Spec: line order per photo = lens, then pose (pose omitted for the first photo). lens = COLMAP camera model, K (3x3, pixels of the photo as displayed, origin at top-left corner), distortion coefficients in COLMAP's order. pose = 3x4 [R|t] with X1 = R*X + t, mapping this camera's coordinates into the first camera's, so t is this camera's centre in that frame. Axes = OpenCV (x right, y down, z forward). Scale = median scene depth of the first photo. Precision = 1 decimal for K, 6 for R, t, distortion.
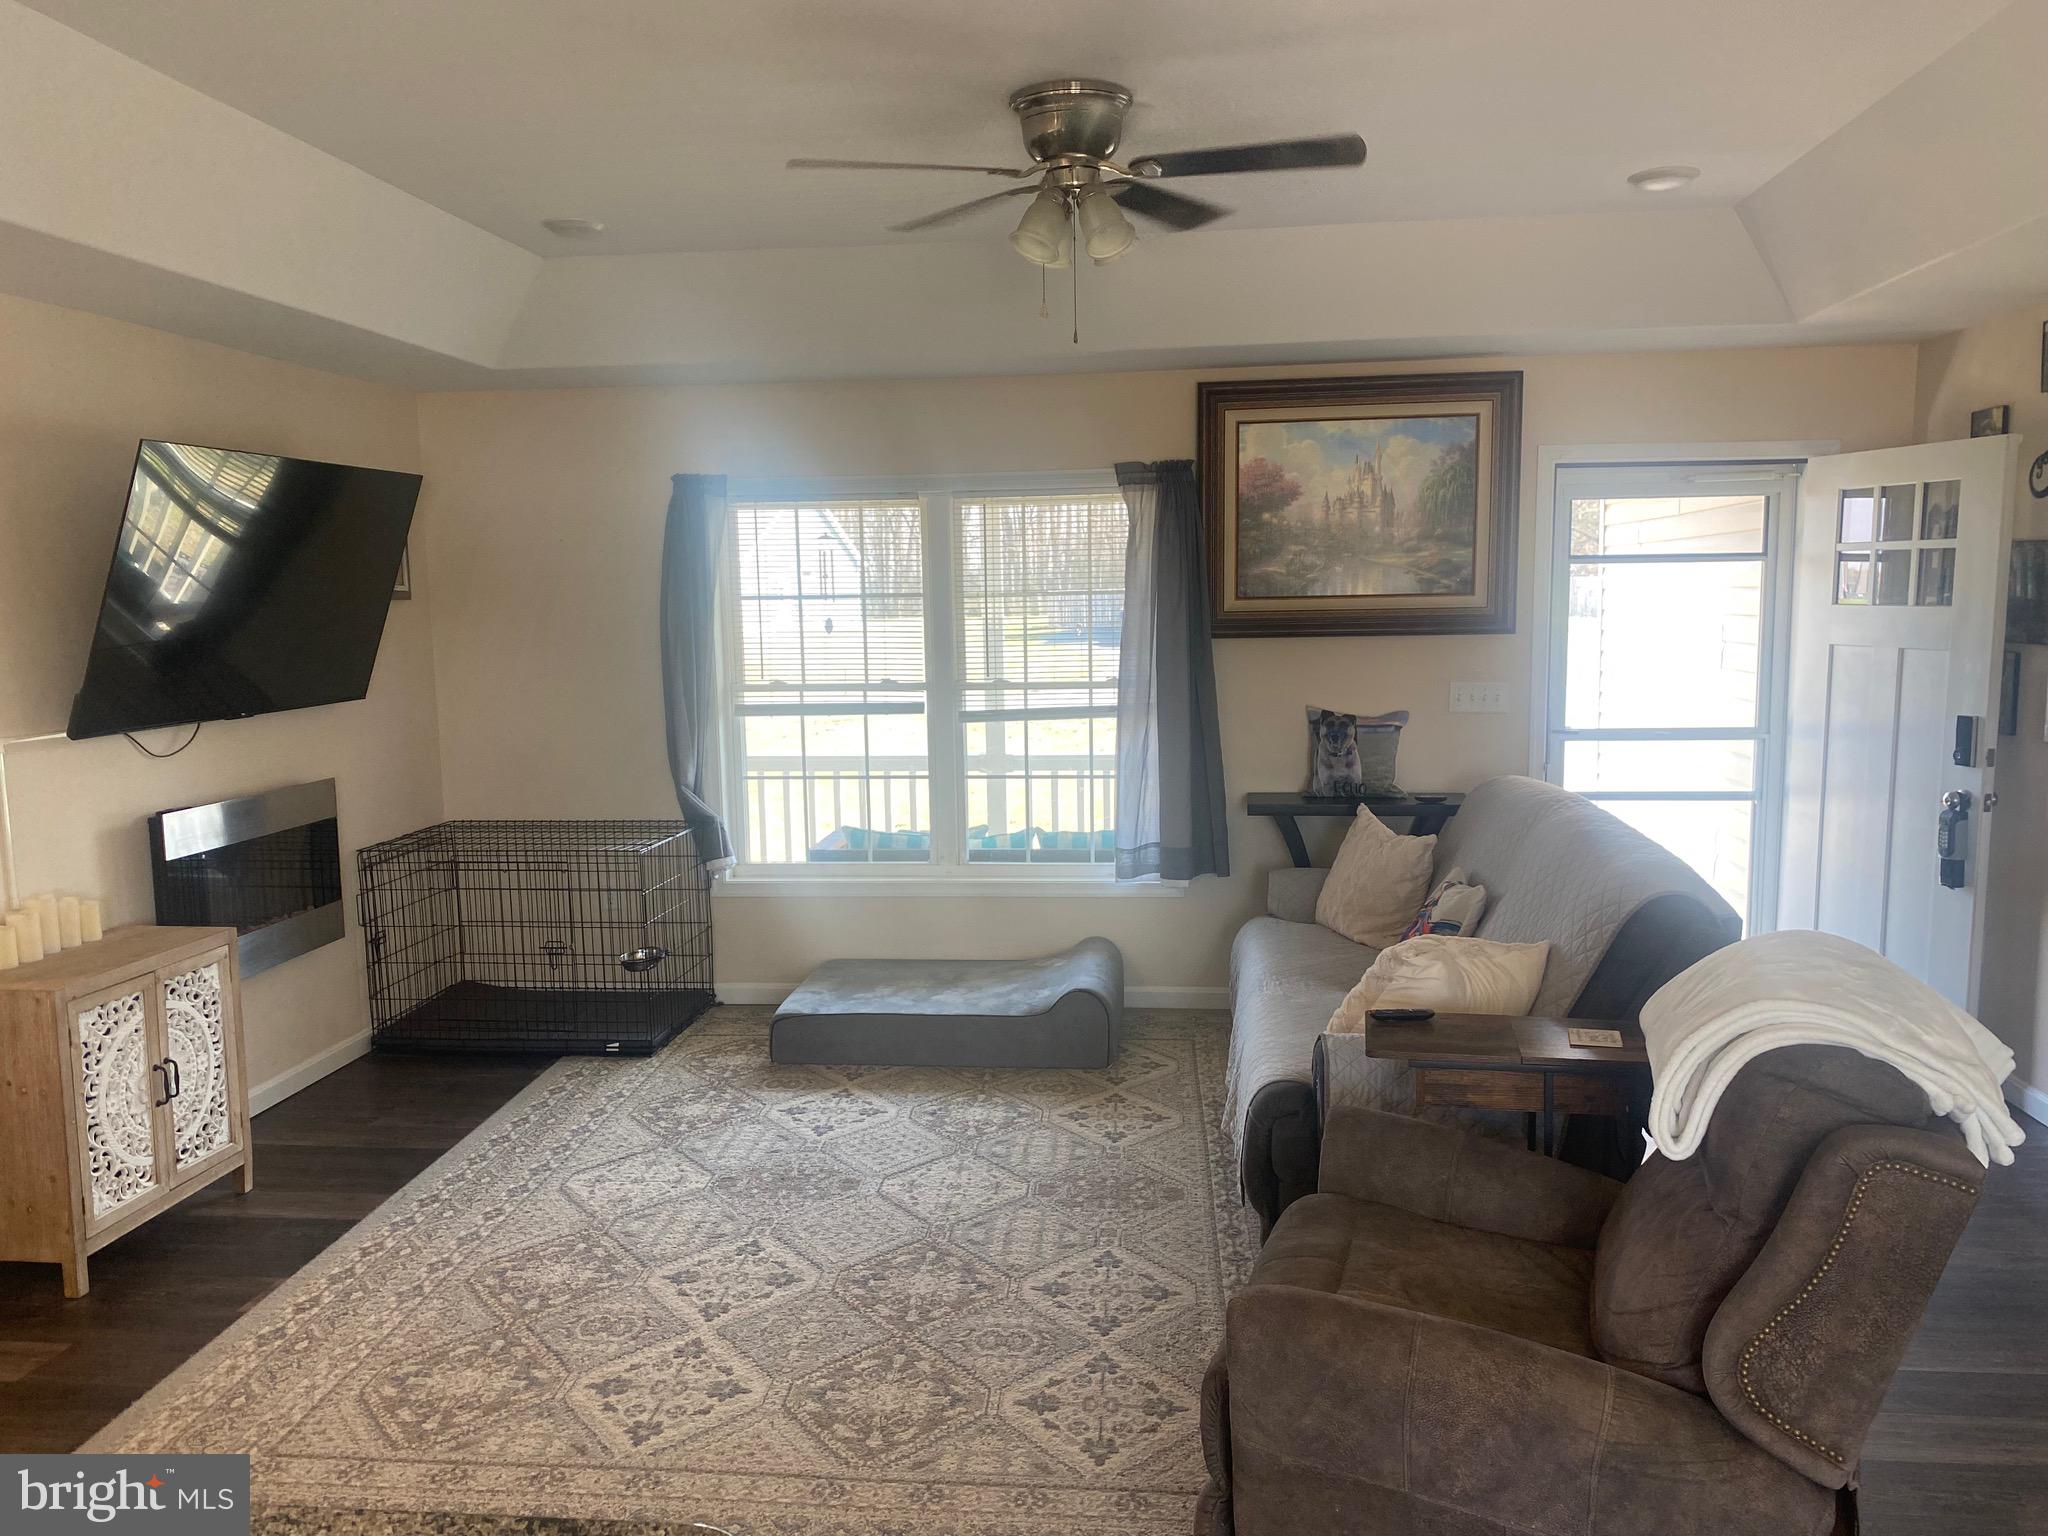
lens RADIAL K [[1551.1, 0, 995.5], [0, 1551.1, 796.6], [0, 0, 1]] dist [0.051218, -0.053743]
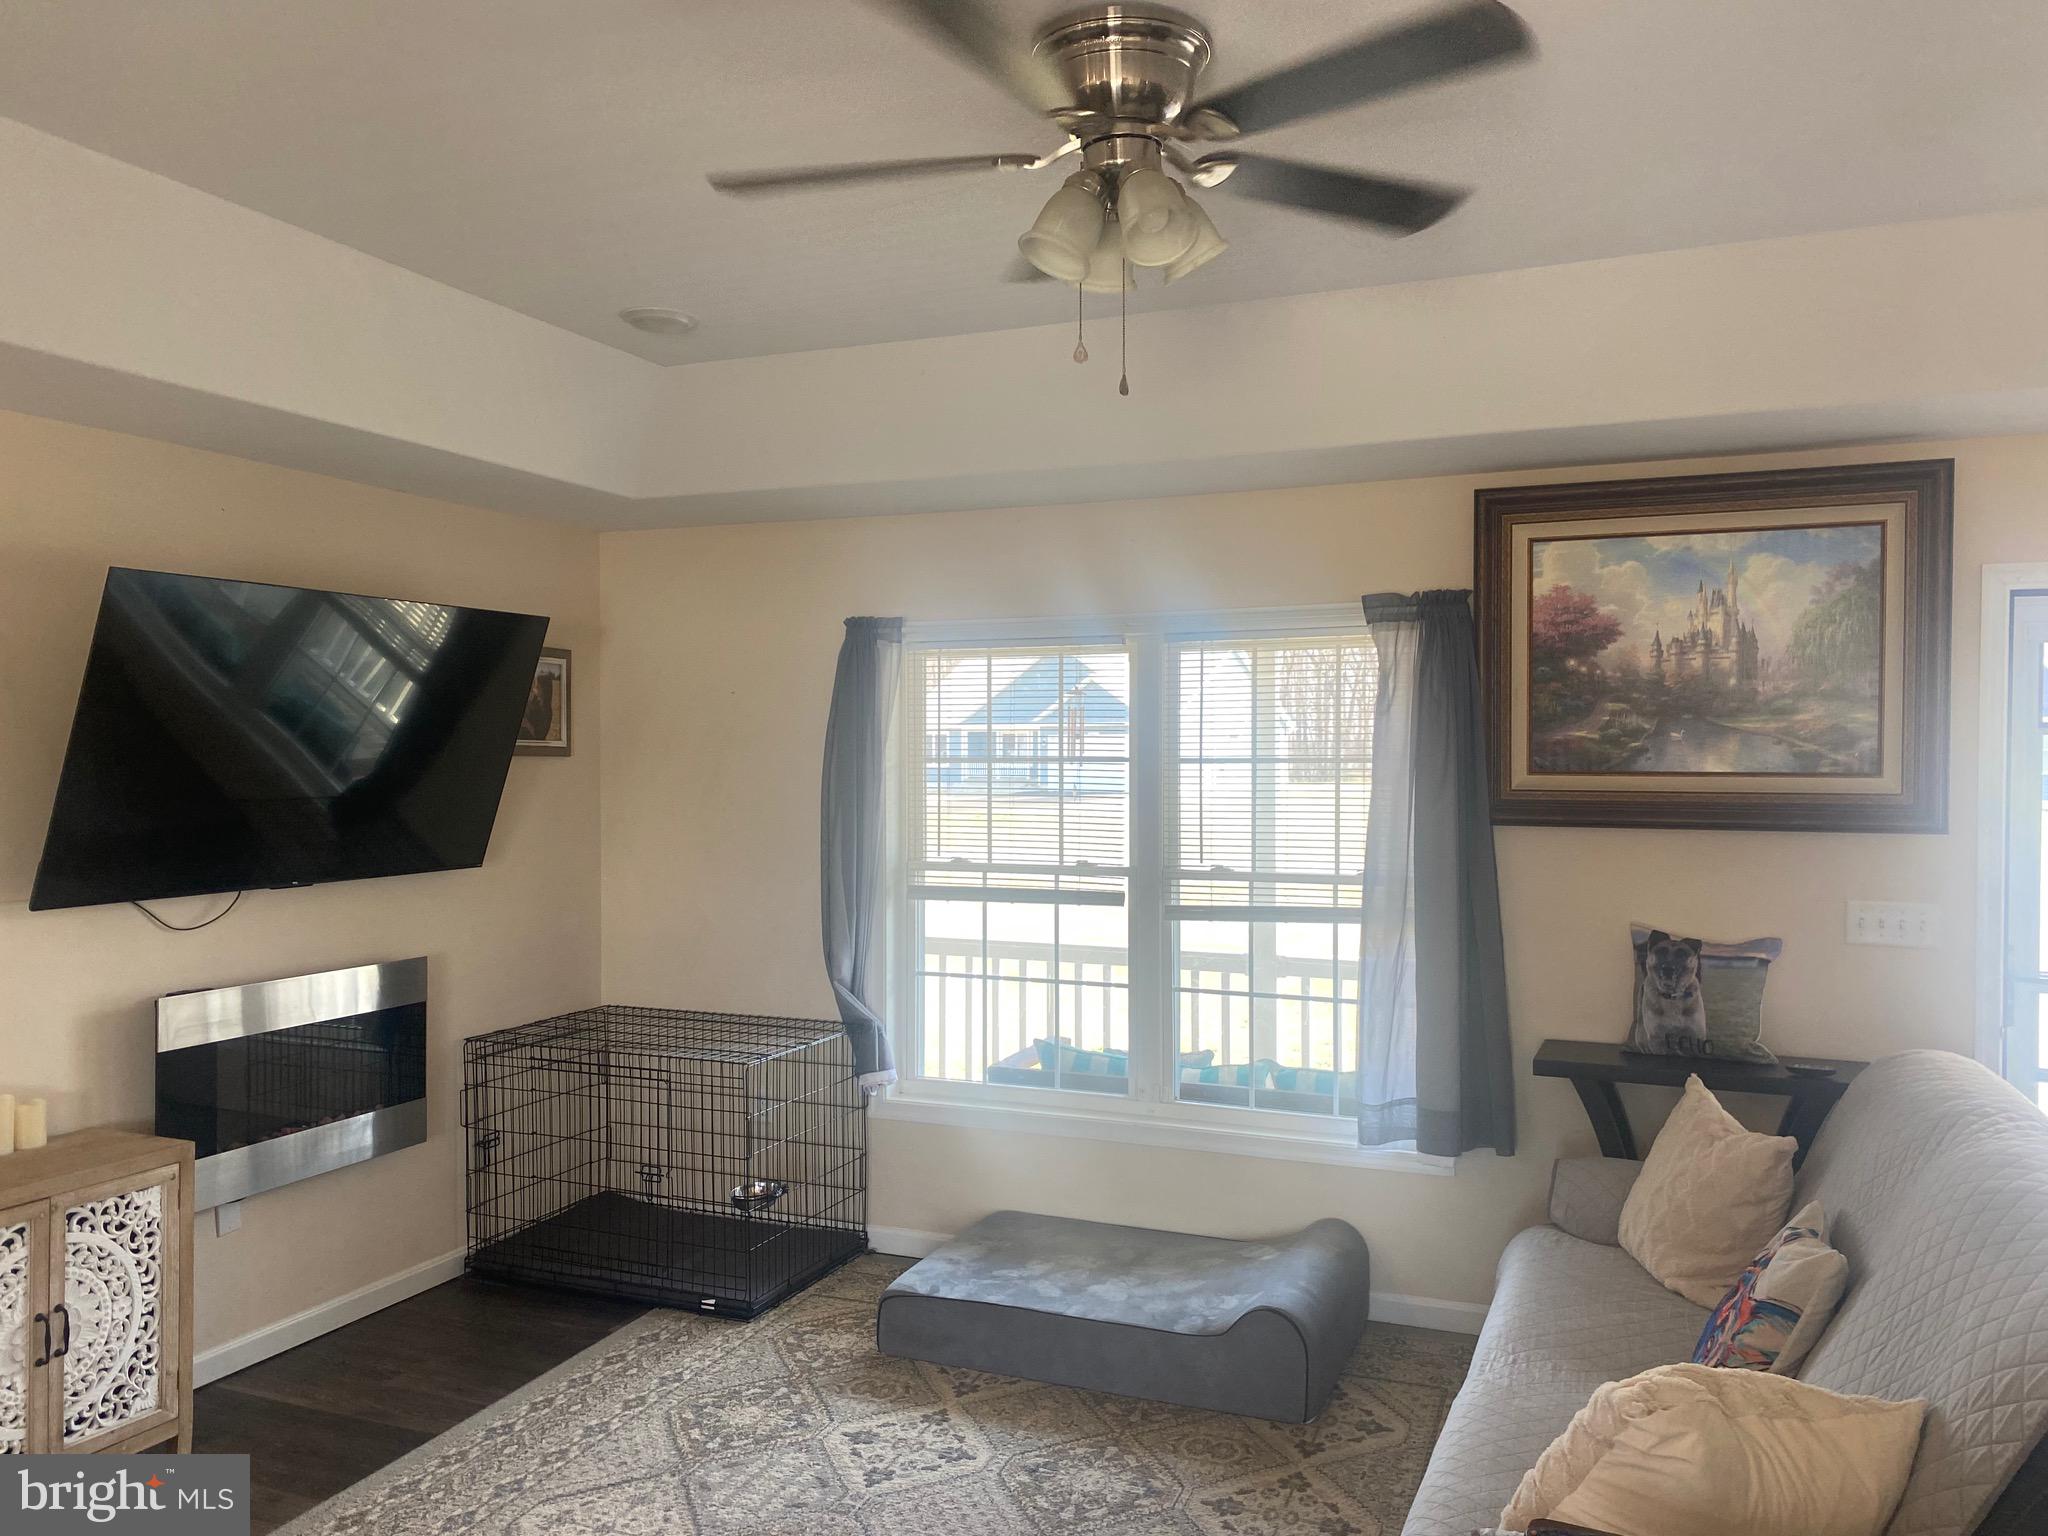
lens RADIAL K [[1551.1, 0, 1016.0], [0, 1551.1, 780.1], [0, 0, 1]] dist [0.051218, -0.053743]
pose [[0.962871, 0.022346, -0.269036, 0.123509], [-0.052818, 0.992902, -0.106563, -0.032940], [0.264745, 0.116816, 0.957217, 0.230870]]
